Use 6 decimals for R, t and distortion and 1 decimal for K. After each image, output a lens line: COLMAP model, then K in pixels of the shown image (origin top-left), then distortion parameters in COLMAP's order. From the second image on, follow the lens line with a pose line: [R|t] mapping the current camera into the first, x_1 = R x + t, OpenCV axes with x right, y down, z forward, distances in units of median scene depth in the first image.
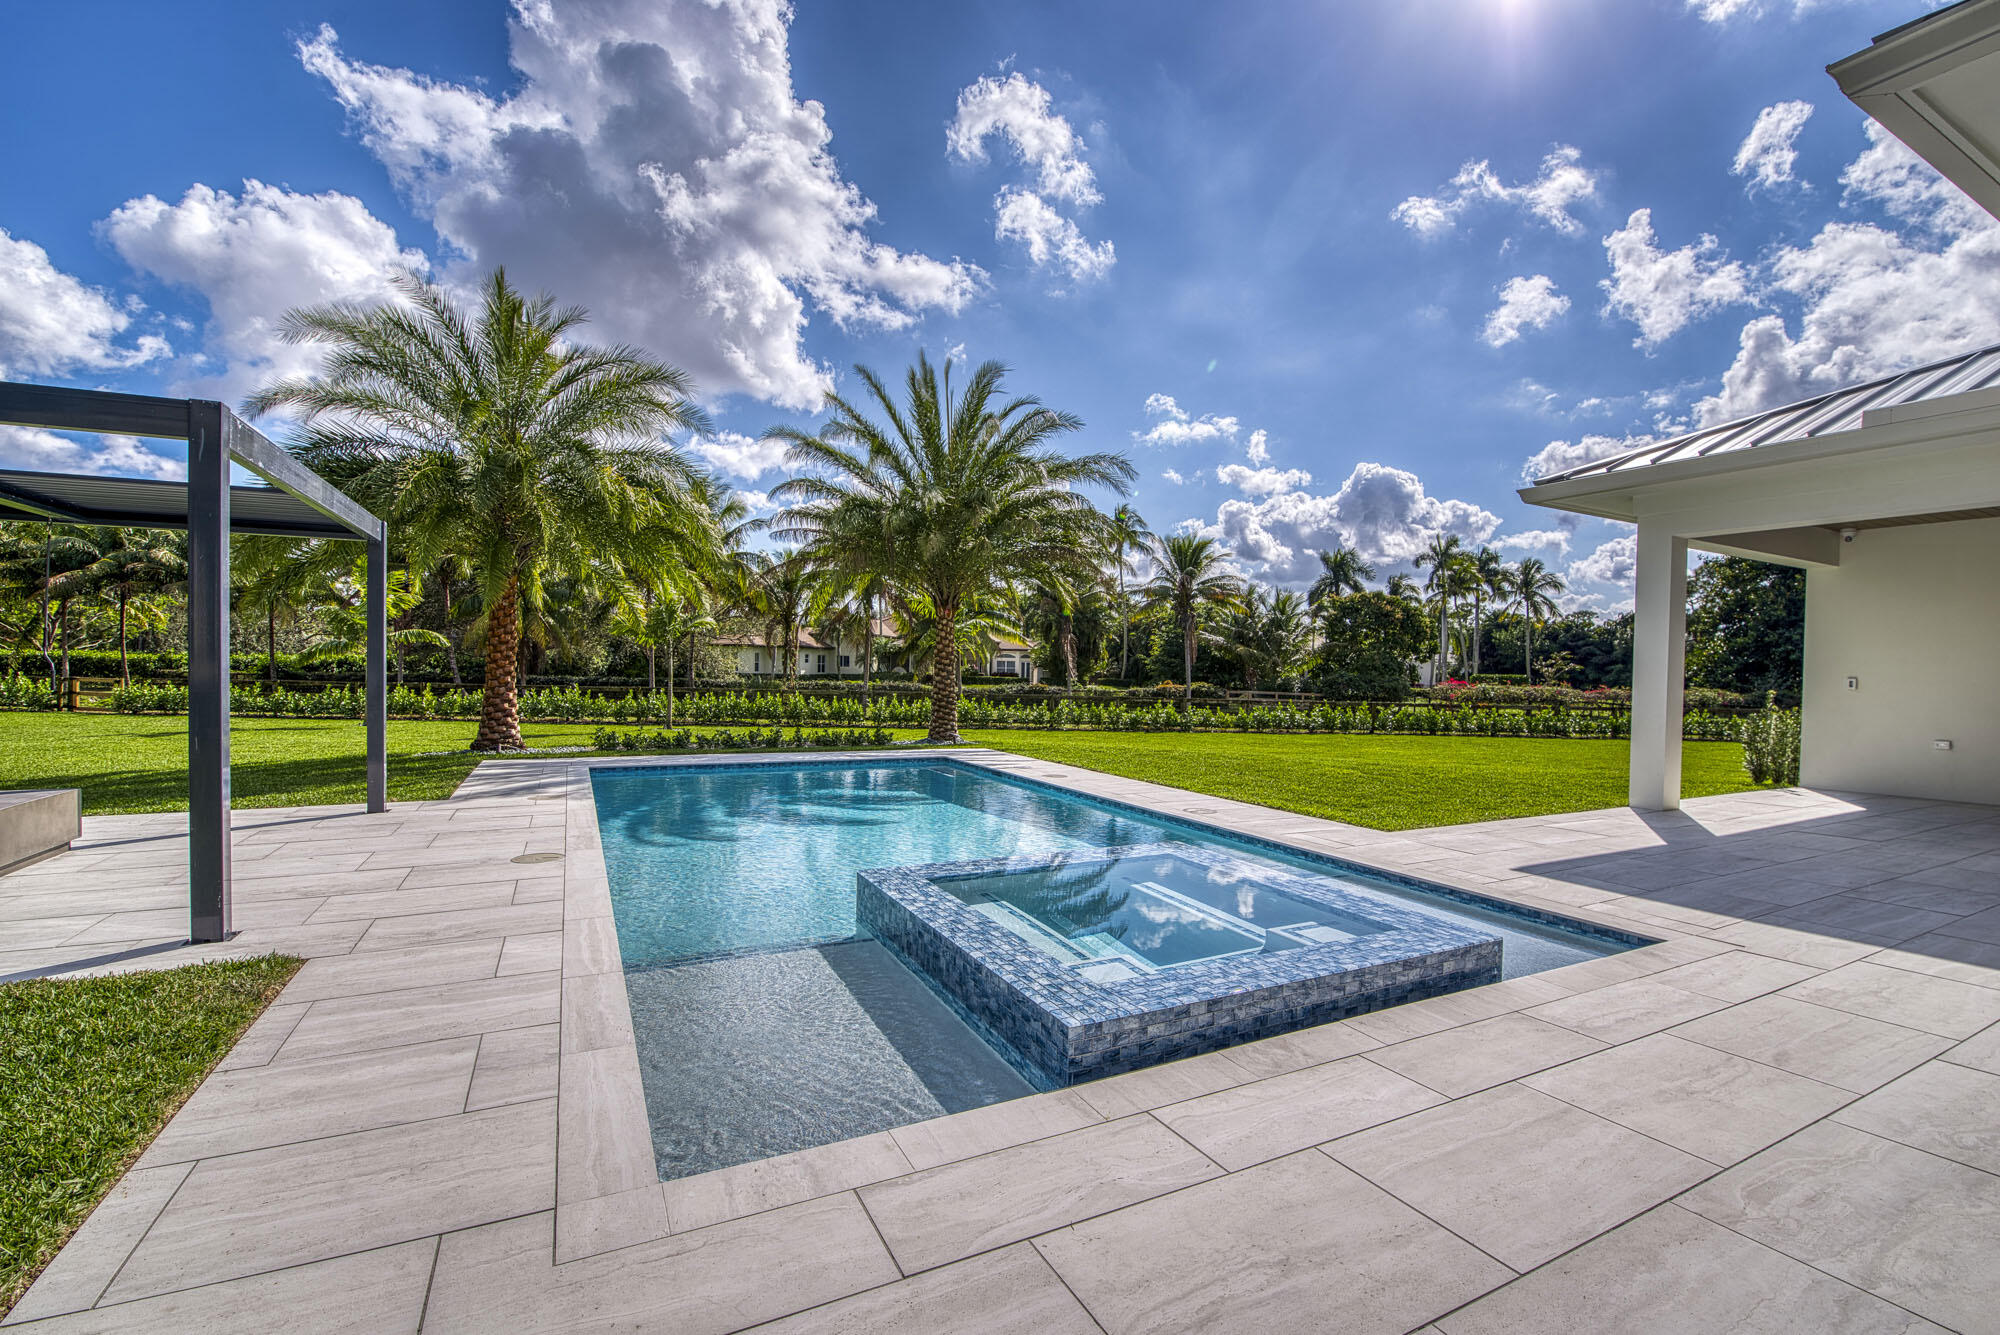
lens RADIAL K [[868.1, 0, 1038.1], [0, 868.1, 688.1], [0, 0, 1]] dist [-0.011589, -0.000545]
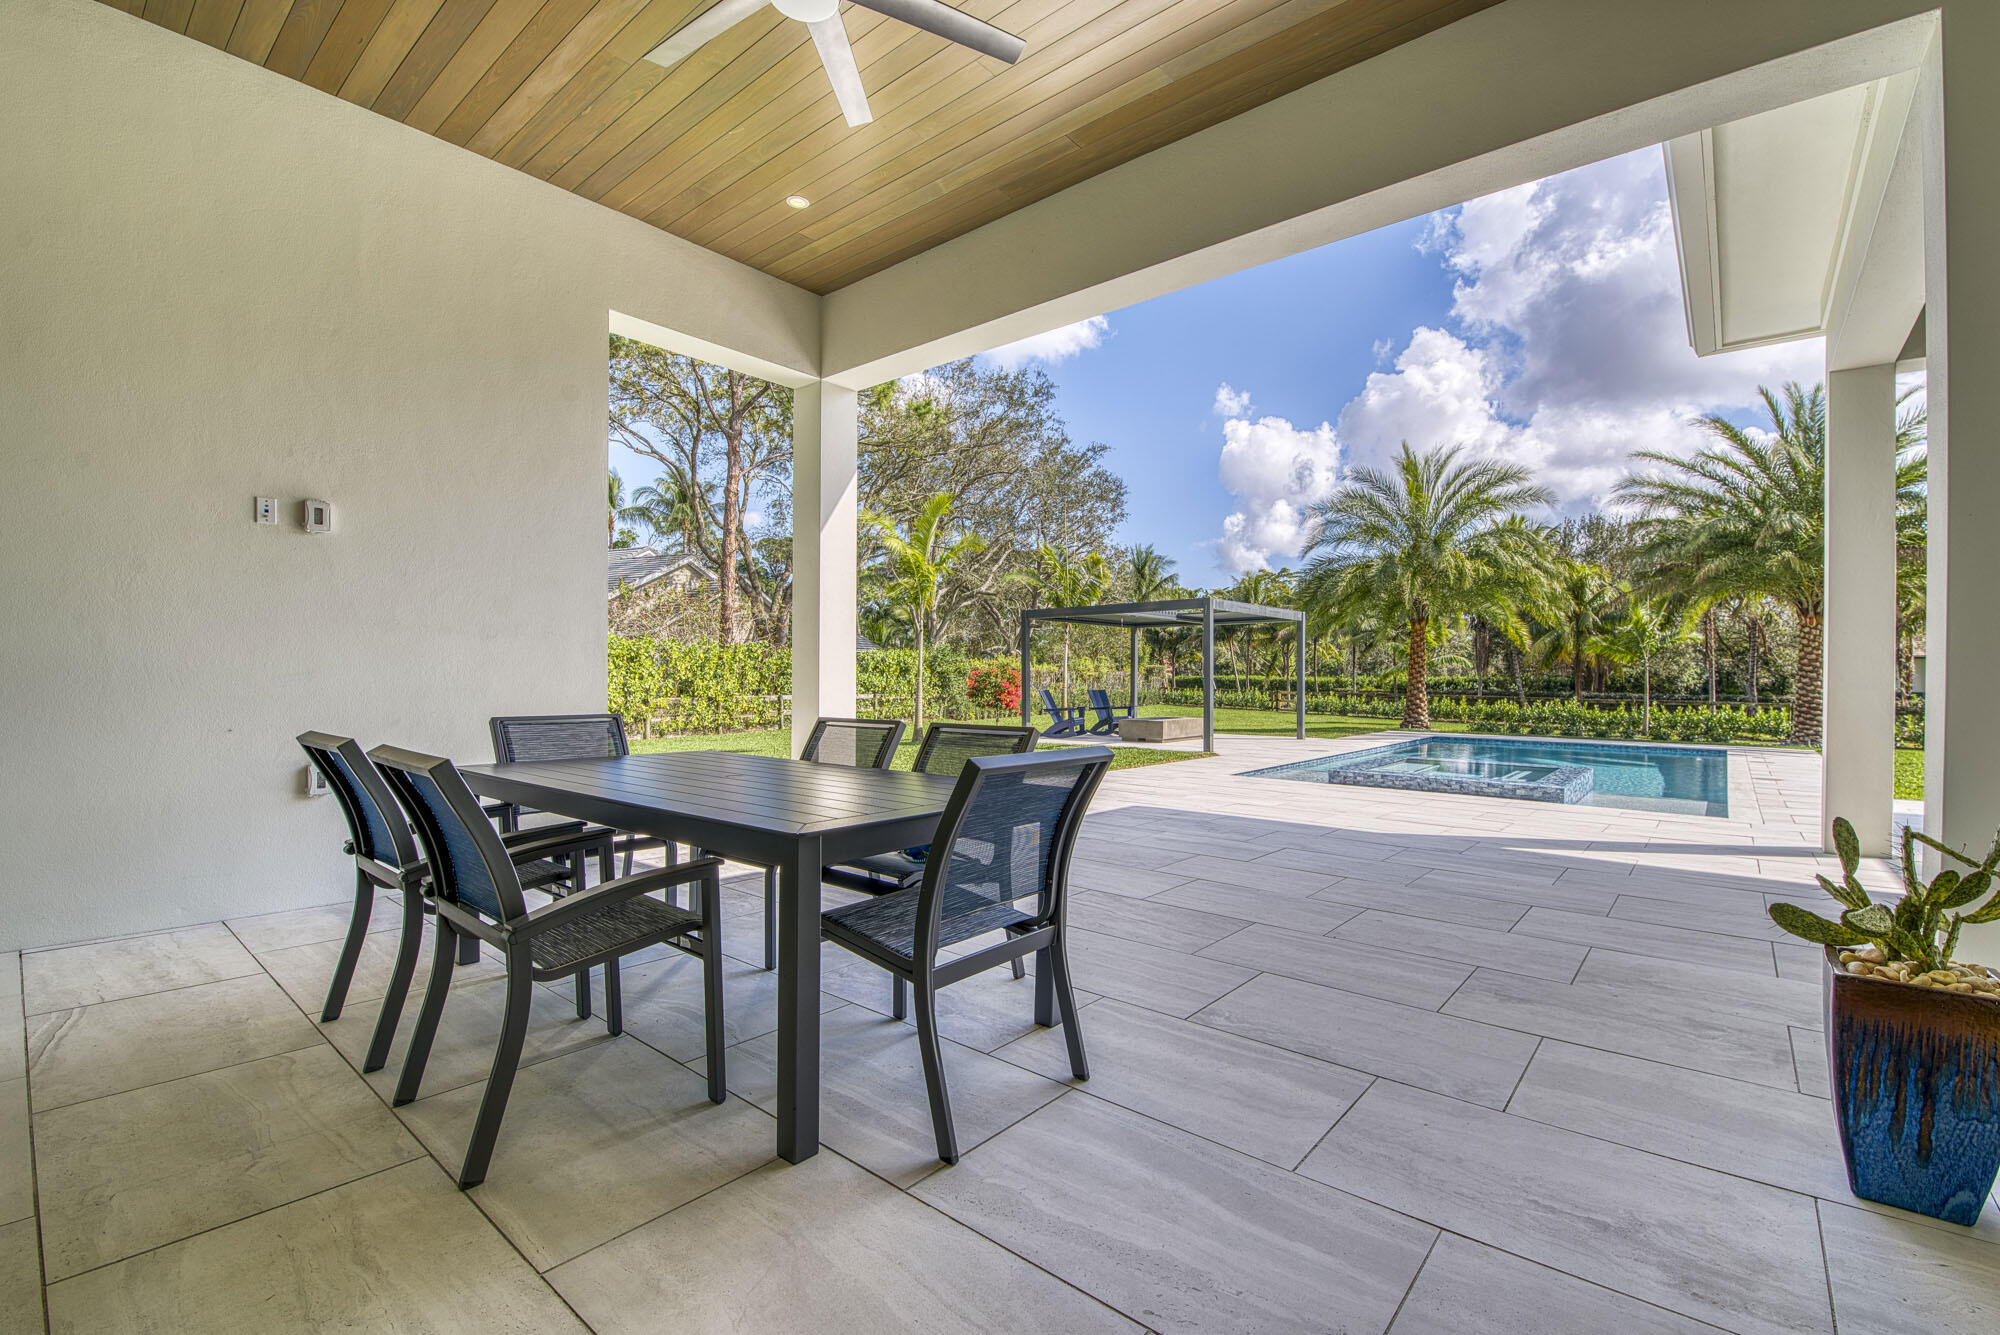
lens RADIAL K [[868.1, 0, 998.4], [0, 868.1, 673.7], [0, 0, 1]] dist [-0.011589, -0.000545]
pose [[0.362153, -0.017729, -0.931950, 0.108184], [-0.022553, 0.999360, -0.027775, 0.005798], [0.931846, 0.031077, 0.361521, -0.056012]]
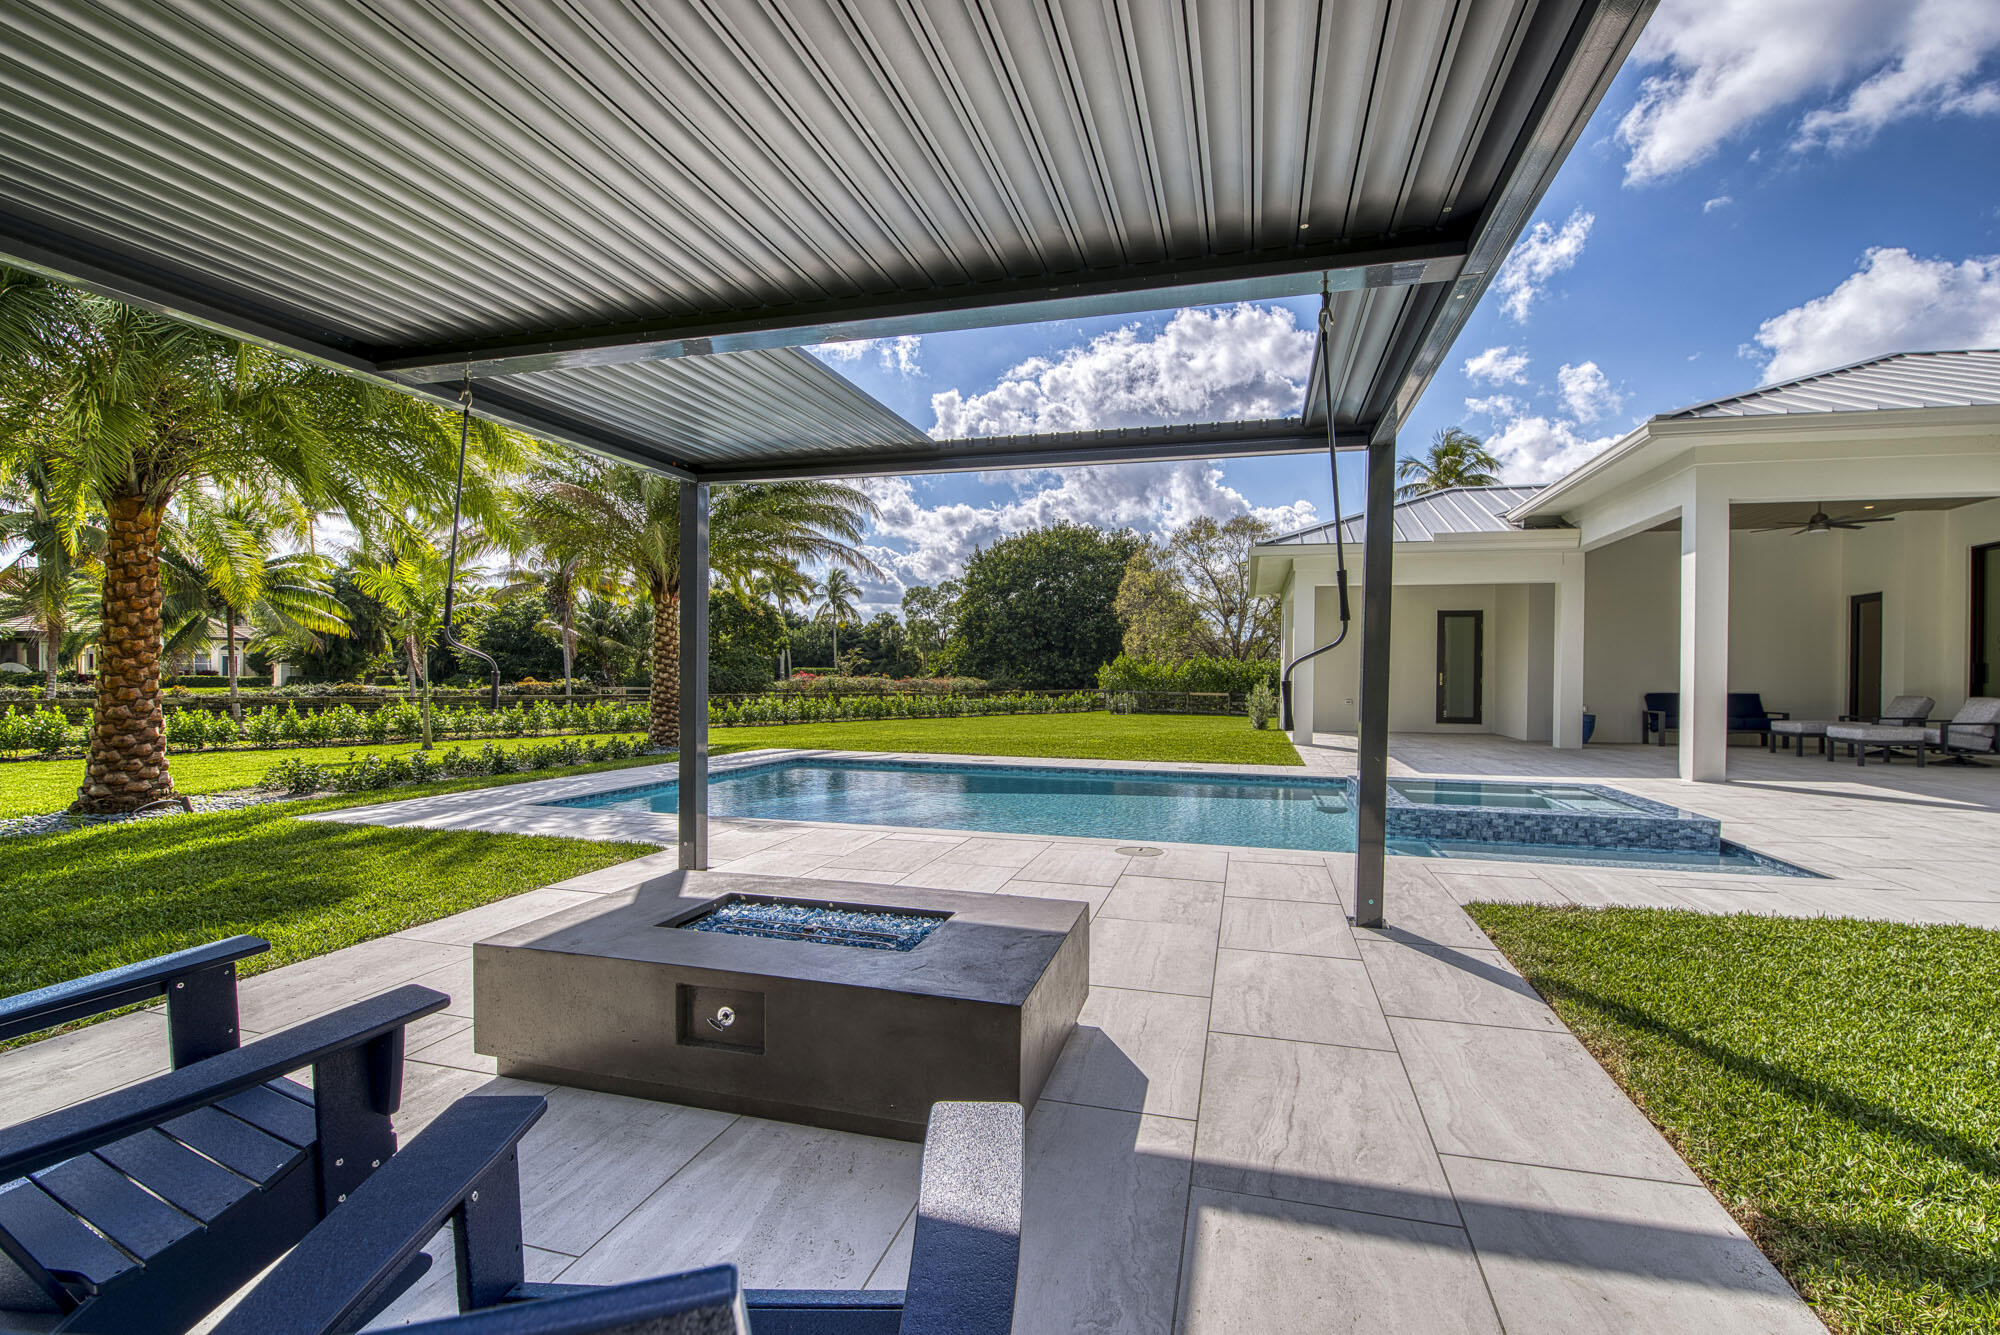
lens RADIAL K [[868.1, 0, 1006.3], [0, 868.1, 672.3], [0, 0, 1]] dist [-0.011589, -0.000545]
pose [[0.701728, -0.011699, 0.712348, -0.258881], [0.019894, 0.999797, -0.003178, -0.002082], [-0.712167, 0.016402, 0.701819, 0.073223]]
